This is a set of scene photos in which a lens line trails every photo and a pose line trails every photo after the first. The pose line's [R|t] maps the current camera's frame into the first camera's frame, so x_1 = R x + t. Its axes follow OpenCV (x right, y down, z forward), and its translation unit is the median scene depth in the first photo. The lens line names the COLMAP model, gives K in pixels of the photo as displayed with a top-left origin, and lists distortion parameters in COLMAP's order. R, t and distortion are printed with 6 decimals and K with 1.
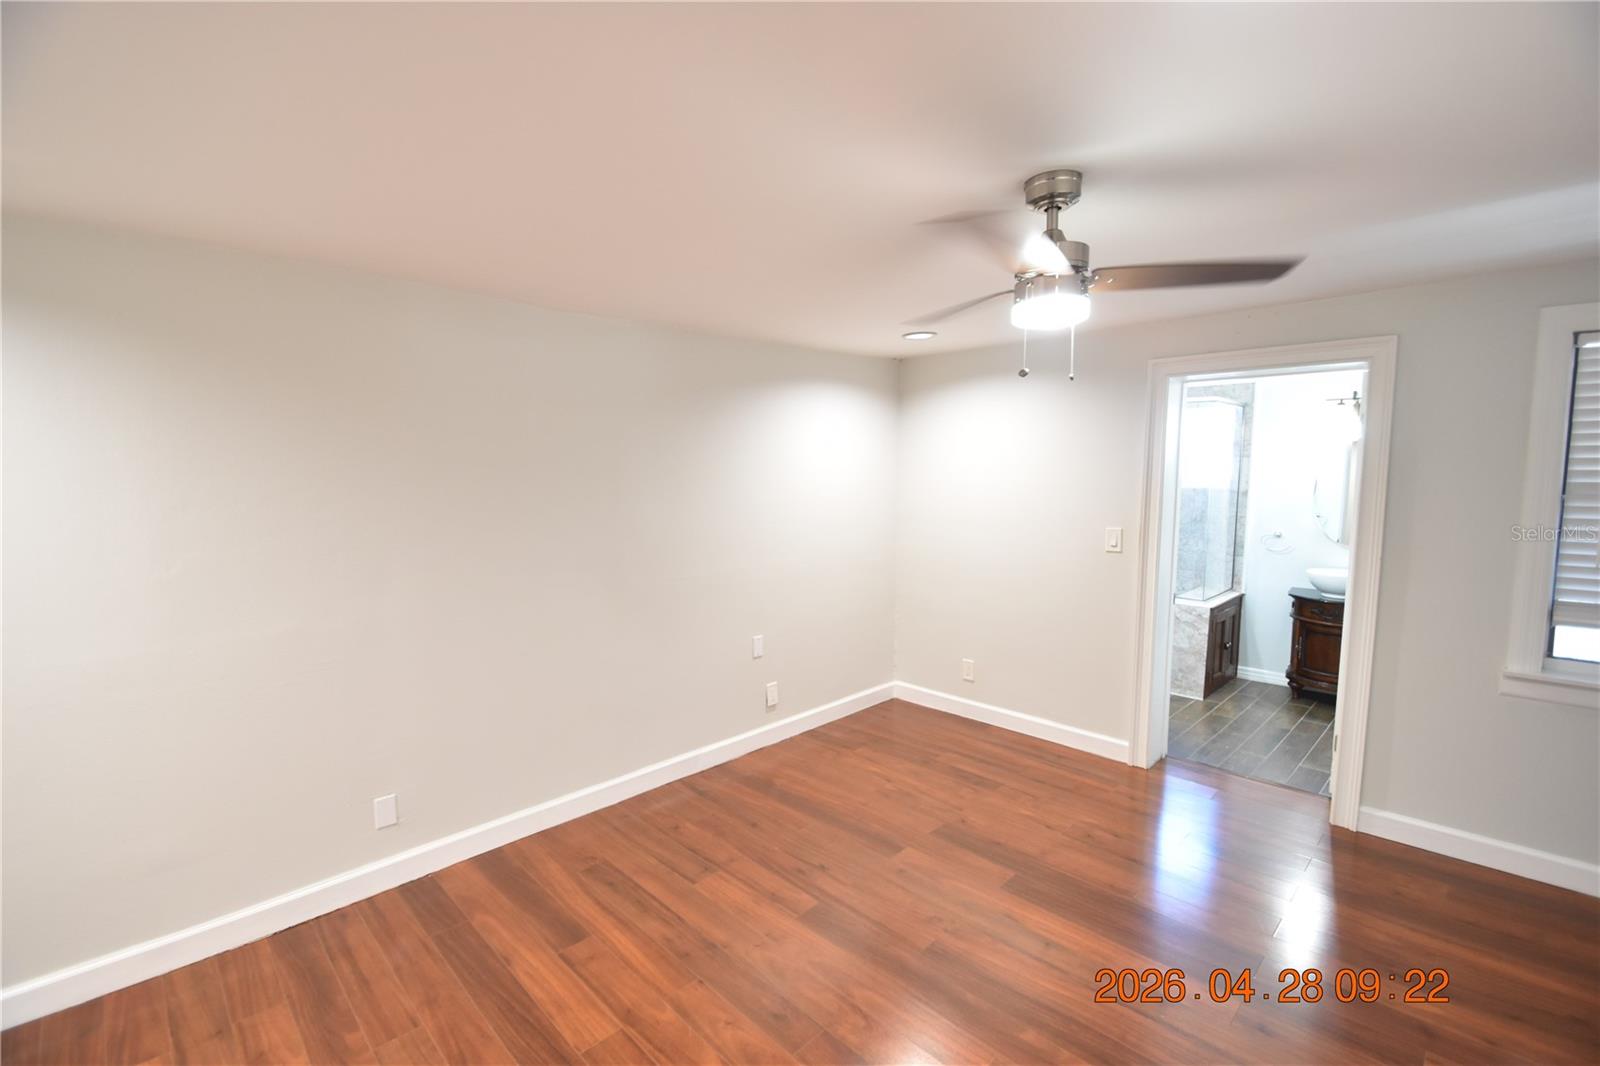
lens RADIAL K [[697.8, 0, 788.4], [0, 697.8, 540.6], [0, 0, 1]] dist [0.003121, -0.009470]
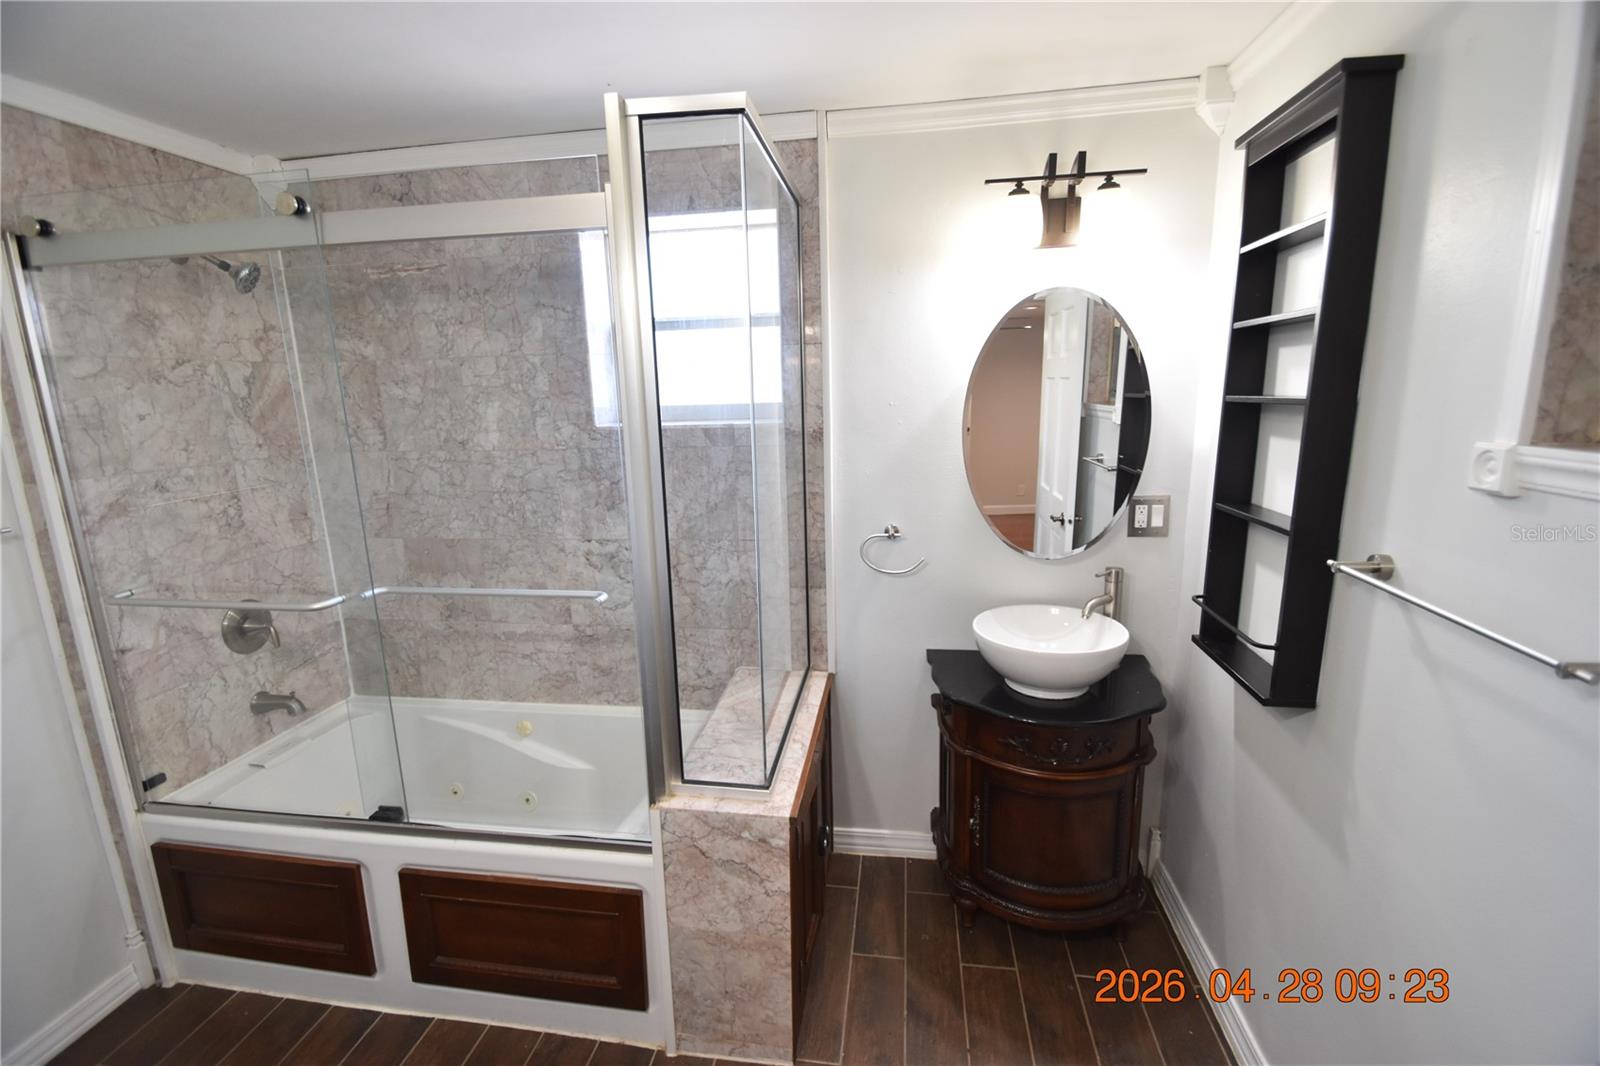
lens RADIAL K [[697.8, 0, 791.1], [0, 697.8, 537.6], [0, 0, 1]] dist [0.003121, -0.009470]
pose [[0.798291, -0.148327, 0.583722, 0.400070], [0.089665, 0.987668, 0.128347, -0.062595], [-0.595560, -0.050118, 0.801746, 0.684801]]
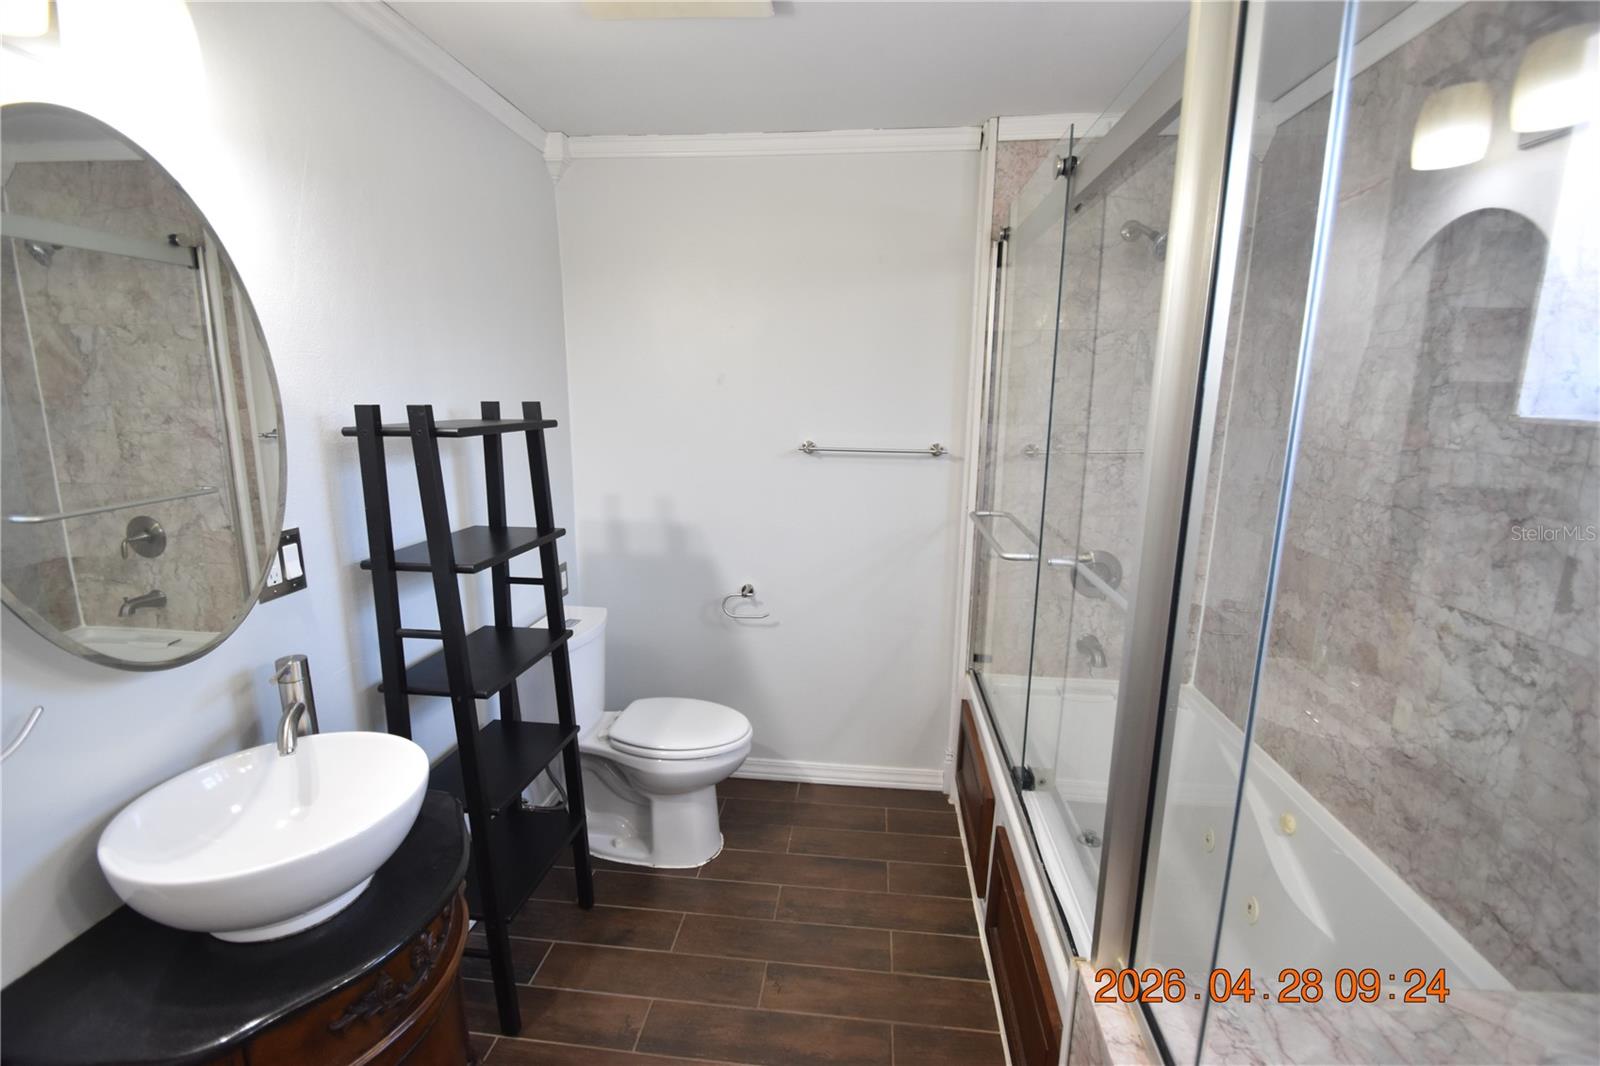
lens RADIAL K [[697.8, 0, 791.4], [0, 697.8, 536.2], [0, 0, 1]] dist [0.003121, -0.009470]
pose [[0.640625, 0.153764, -0.752300, 0.587722], [-0.072236, 0.987468, 0.140317, -0.060551], [0.764448, -0.035547, 0.643704, 0.760722]]
